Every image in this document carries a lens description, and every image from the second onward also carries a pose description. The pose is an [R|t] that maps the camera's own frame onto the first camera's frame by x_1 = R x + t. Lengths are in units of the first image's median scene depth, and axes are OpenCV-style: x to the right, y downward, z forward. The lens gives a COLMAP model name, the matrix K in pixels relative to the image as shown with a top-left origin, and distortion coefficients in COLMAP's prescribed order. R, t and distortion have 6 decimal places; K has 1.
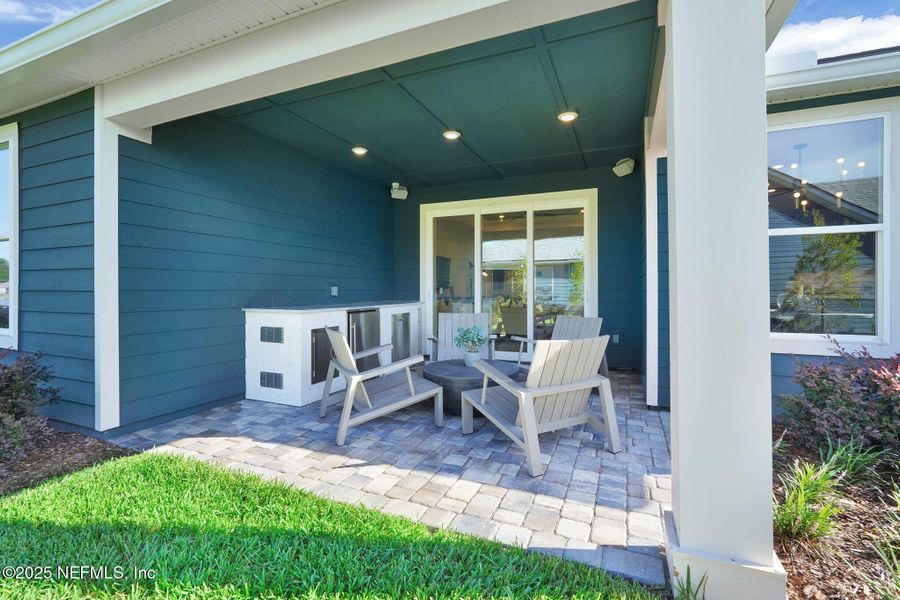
lens RADIAL K [[403.1, 0, 450.3], [0, 403.1, 296.2], [0, 0, 1]] dist [0.002295, 0.000760]
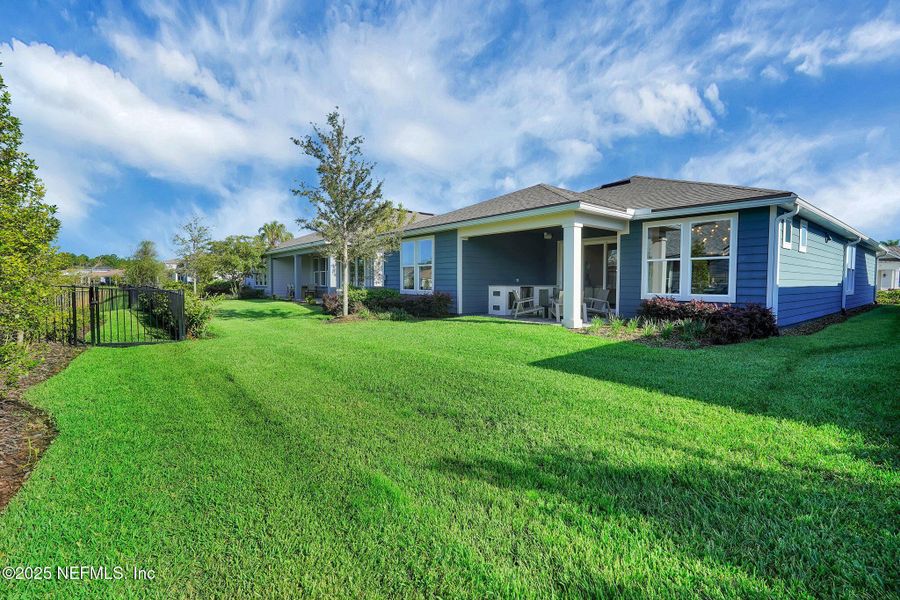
lens RADIAL K [[403.1, 0, 450.3], [0, 403.1, 296.2], [0, 0, 1]] dist [0.002295, 0.000760]
pose [[0.883232, 0.017868, -0.468595, 0.727407], [-0.009849, 0.999760, 0.019558, 0.058057], [0.468832, -0.012659, 0.883197, -1.986472]]
